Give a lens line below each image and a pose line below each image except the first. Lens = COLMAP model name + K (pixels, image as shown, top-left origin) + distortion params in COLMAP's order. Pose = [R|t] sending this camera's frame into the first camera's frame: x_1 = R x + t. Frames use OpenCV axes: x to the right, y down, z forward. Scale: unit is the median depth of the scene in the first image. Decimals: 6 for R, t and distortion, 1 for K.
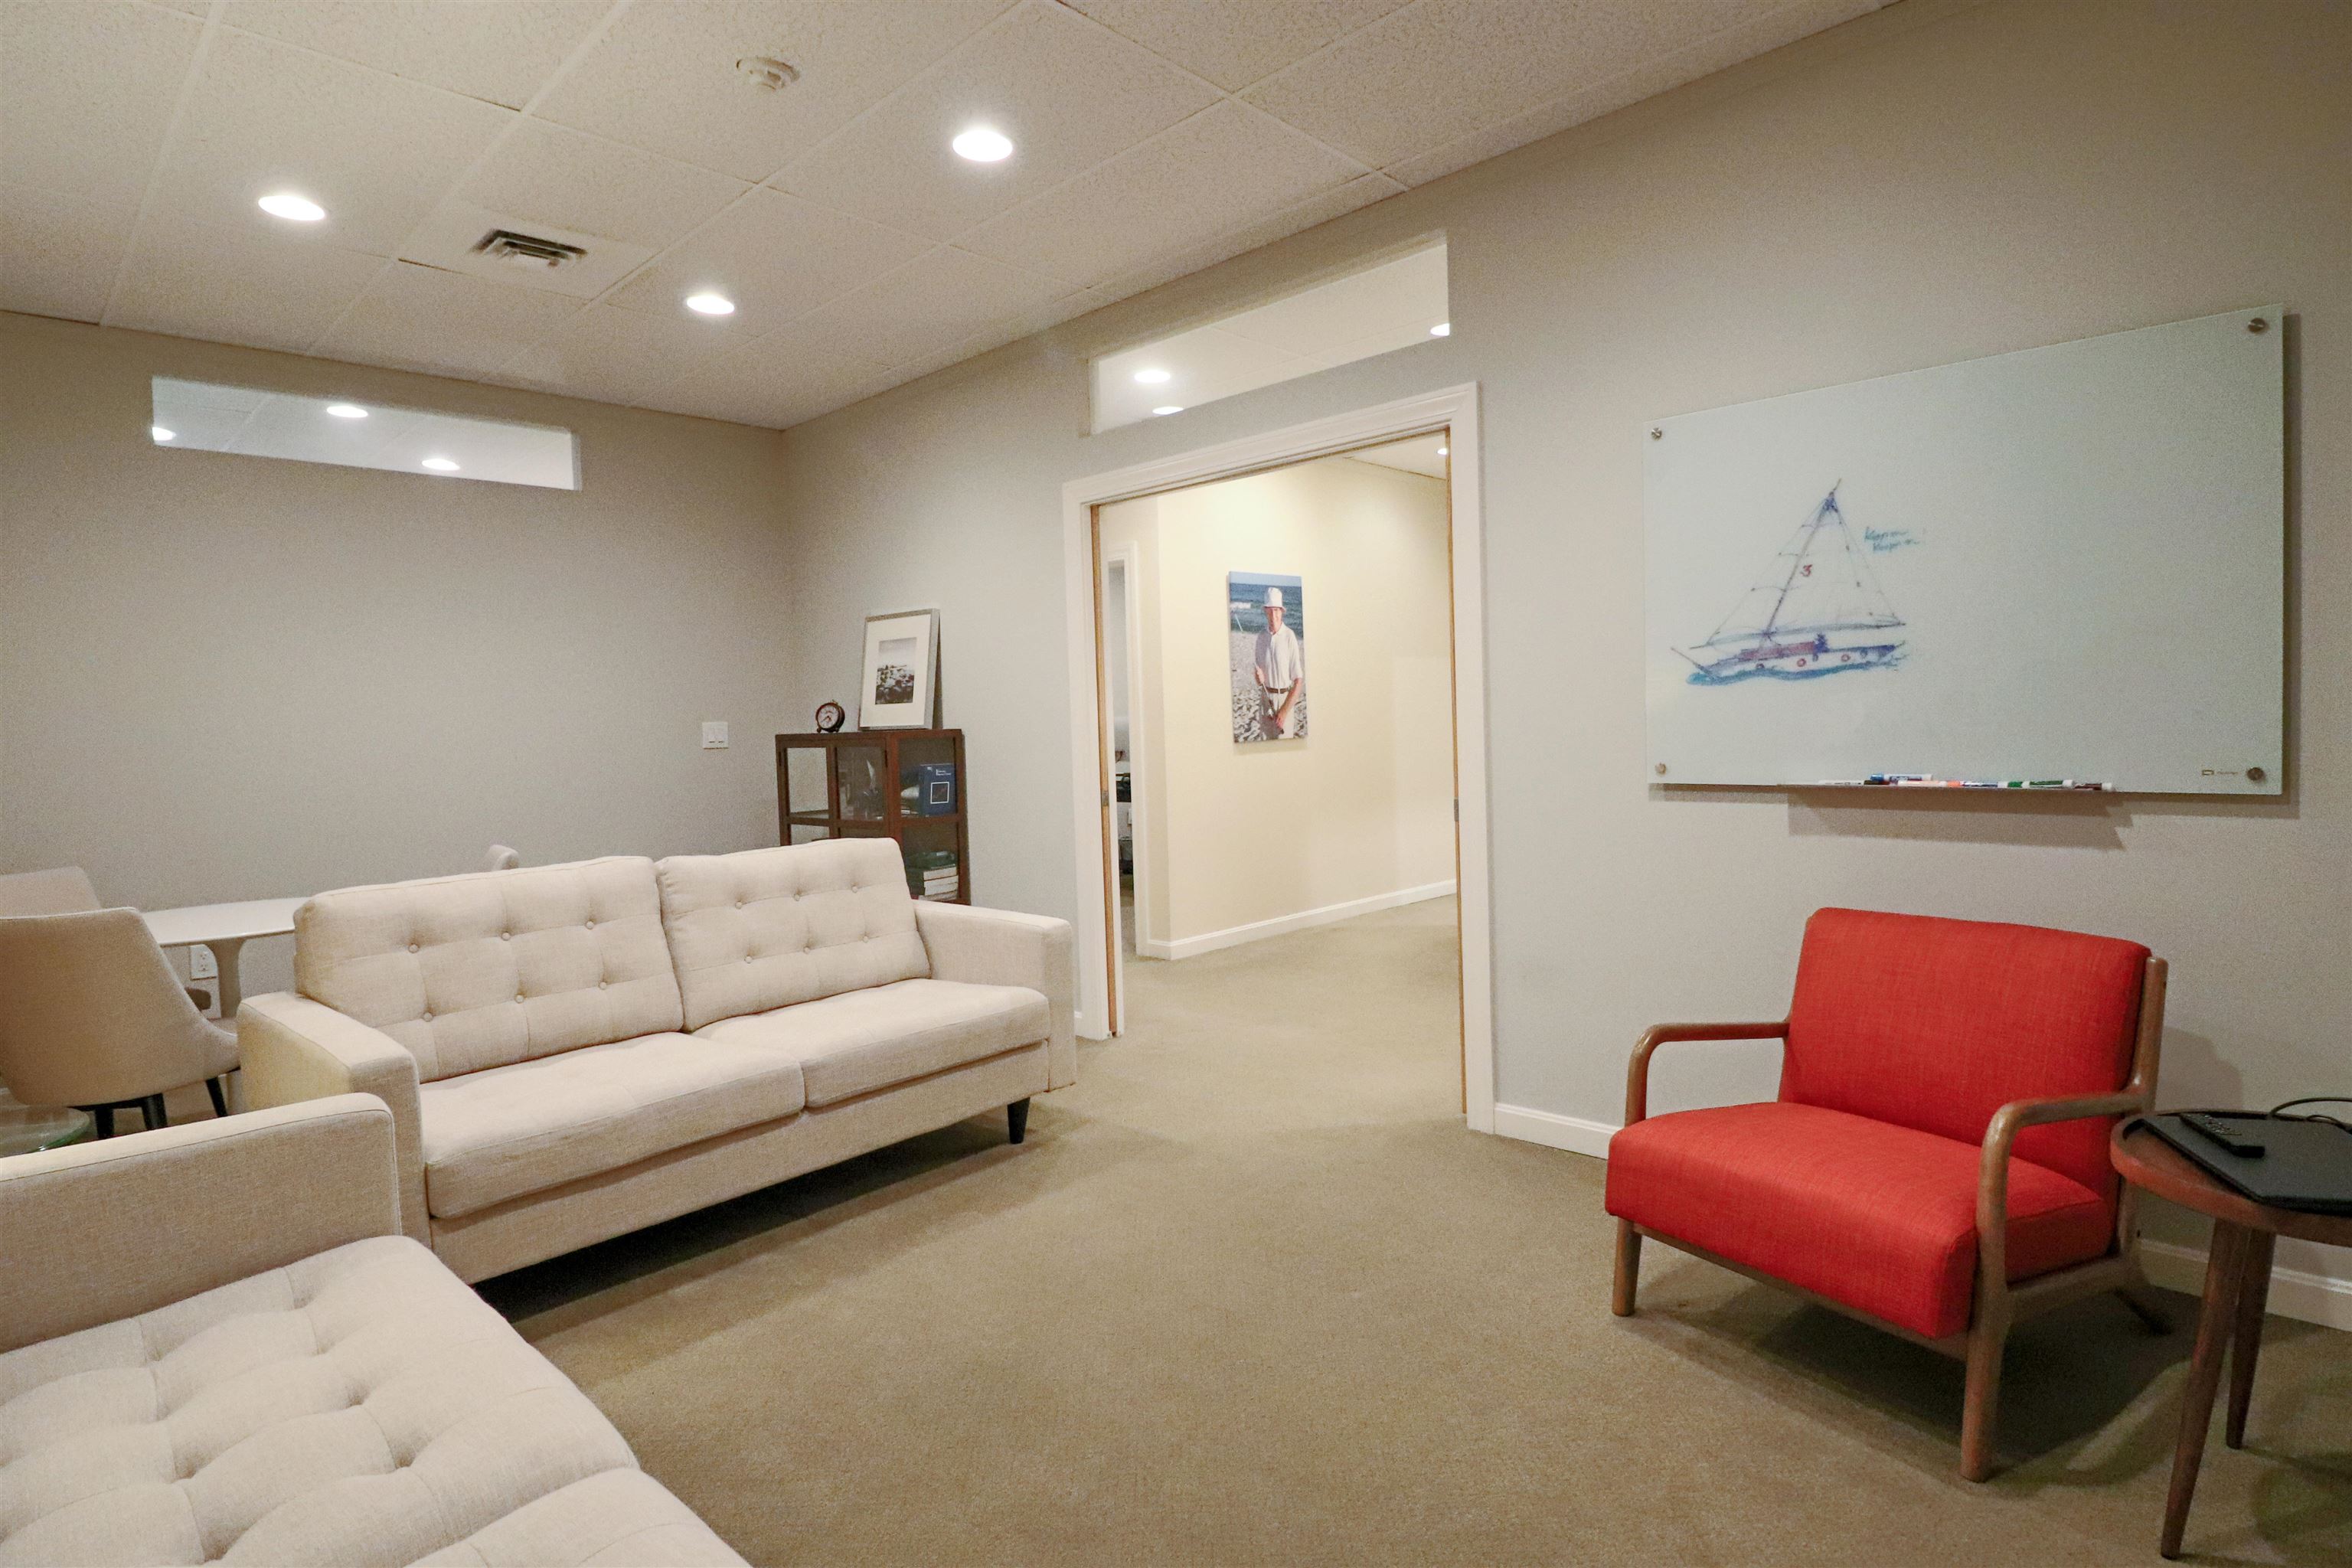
lens RADIAL K [[1212.8, 0, 1181.9], [0, 1212.8, 766.5], [0, 0, 1]] dist [0.001407, -0.013094]
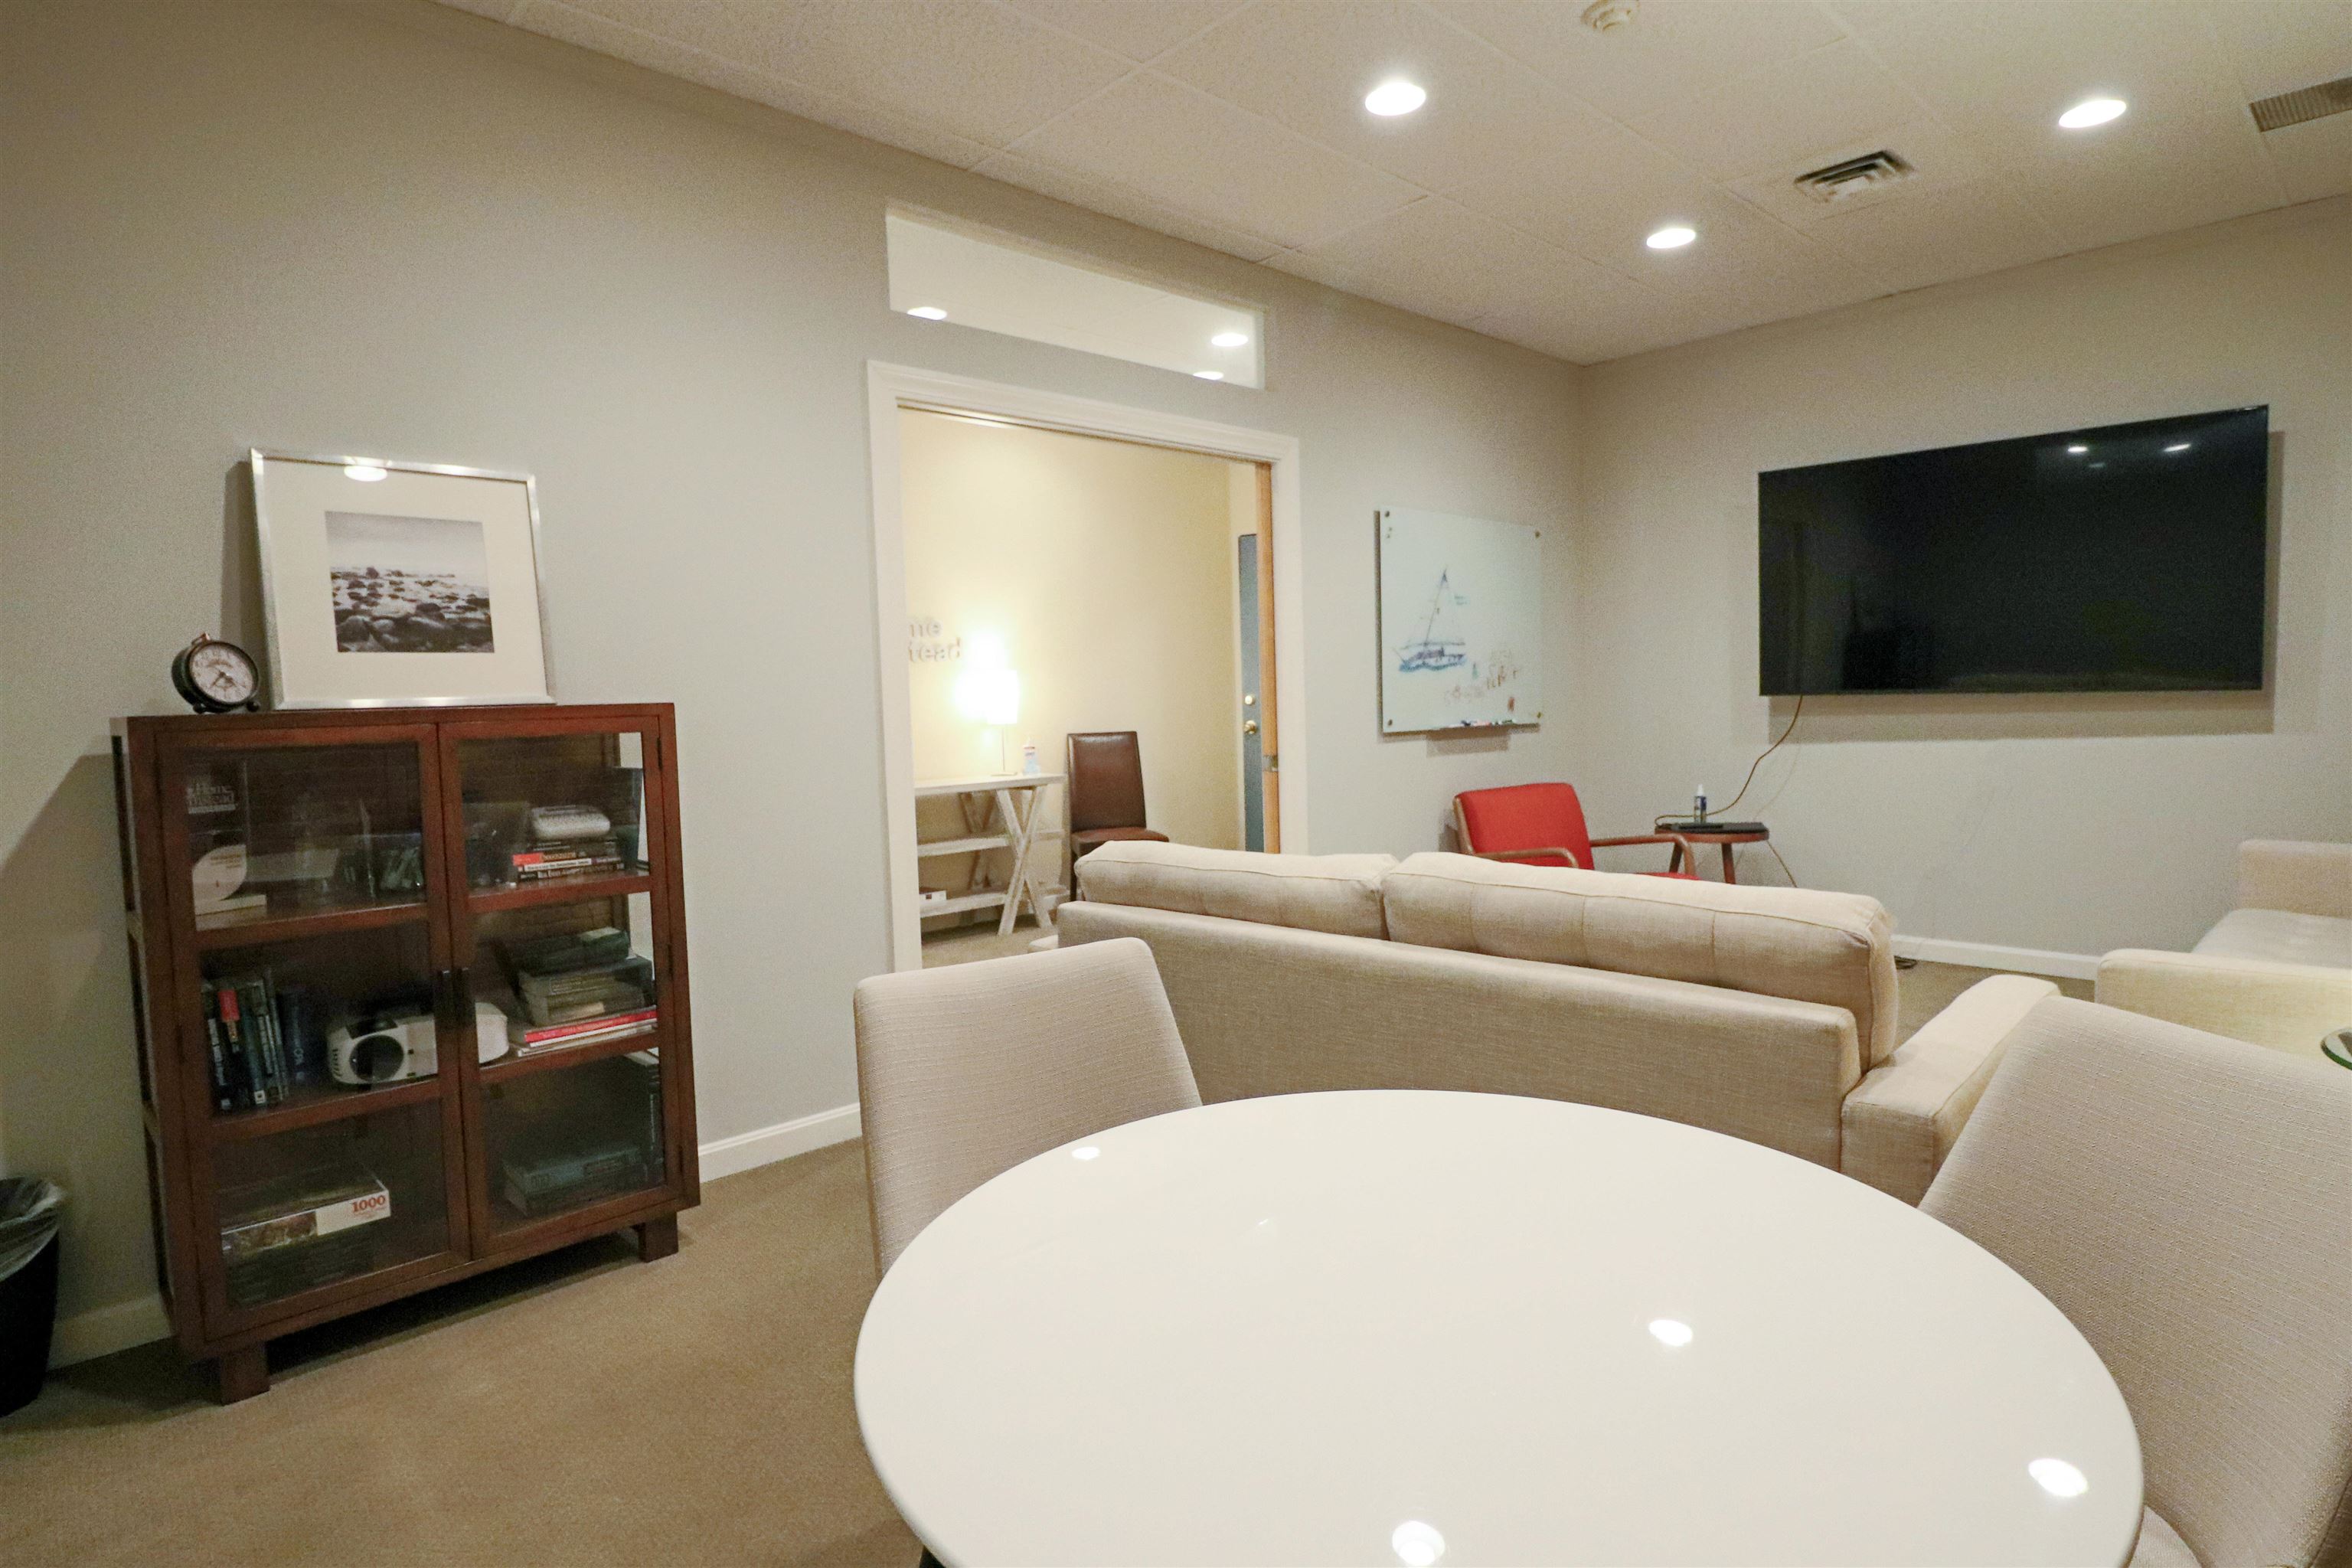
lens RADIAL K [[1212.8, 0, 1181.9], [0, 1212.8, 766.5], [0, 0, 1]] dist [0.001407, -0.013094]
pose [[0.049701, -0.032668, 0.998230, -0.591957], [0.061237, 0.997684, 0.029601, -0.002342], [-0.996885, 0.059657, 0.051586, 0.576383]]
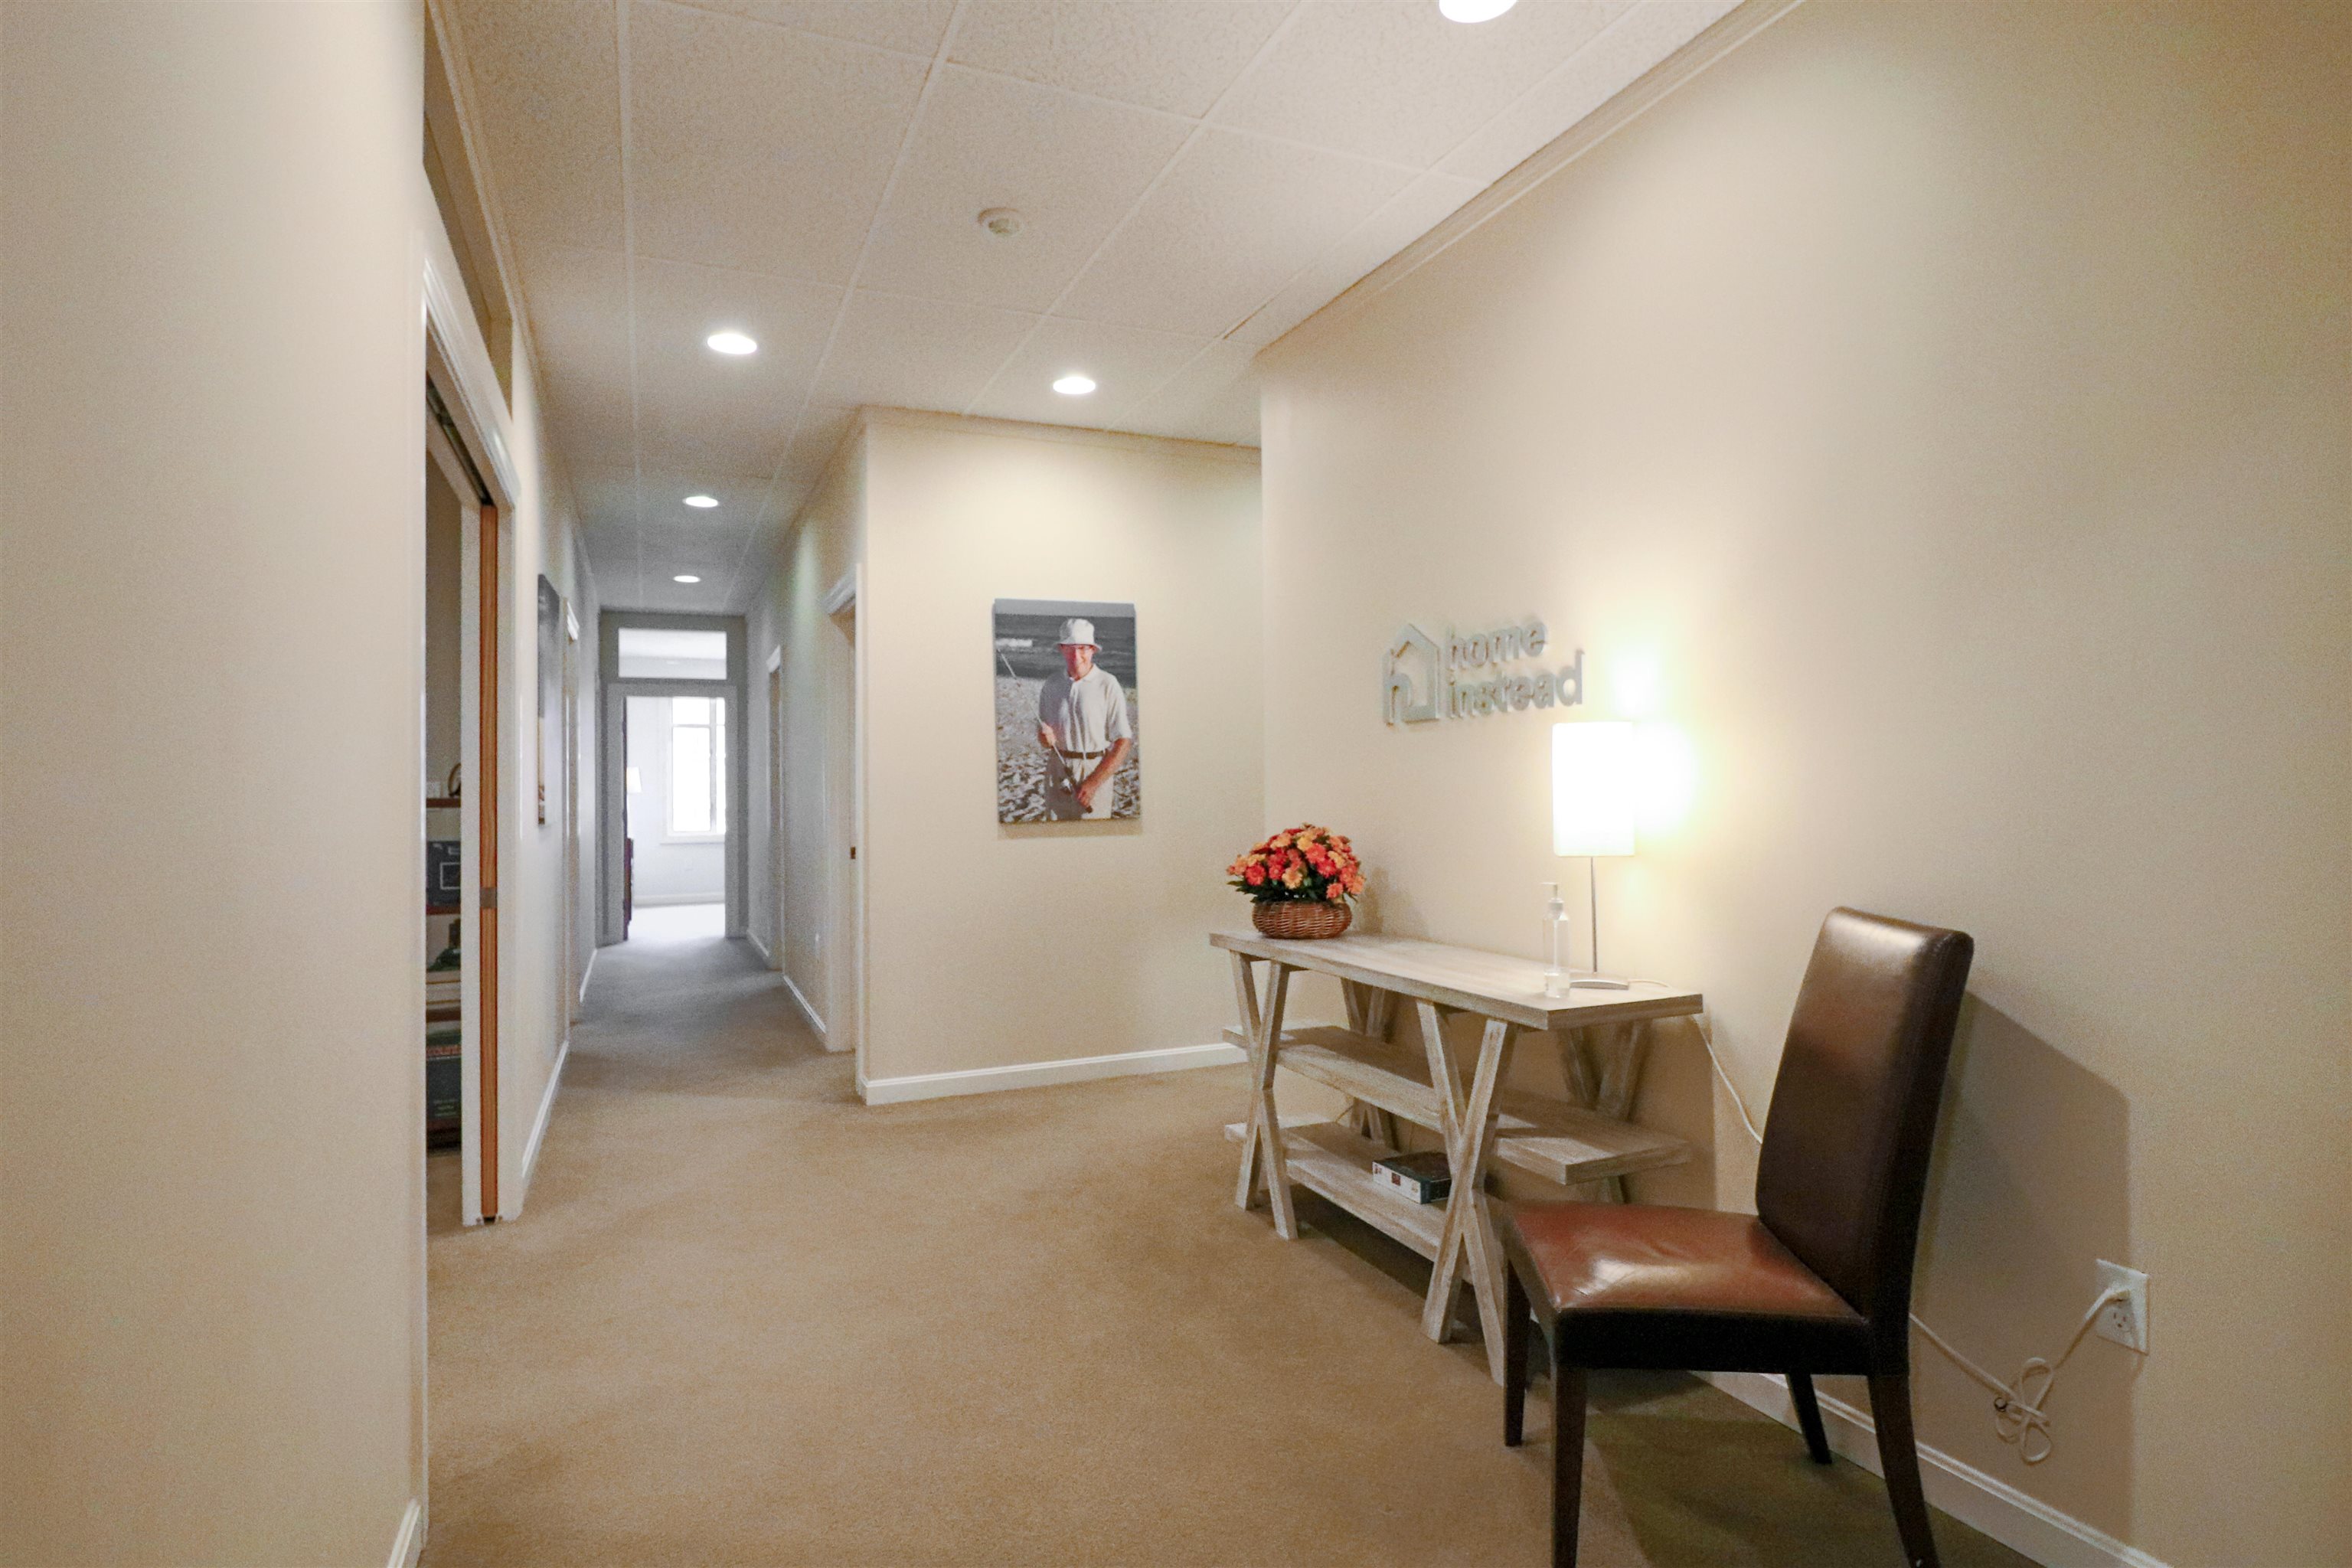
lens RADIAL K [[1212.8, 0, 1181.9], [0, 1212.8, 766.5], [0, 0, 1]] dist [0.001407, -0.013094]
pose [[0.921607, 0.011370, -0.387958, 0.439820], [-0.033006, 0.998246, -0.049153, -0.021308], [0.386718, 0.058104, 0.920366, 0.343770]]
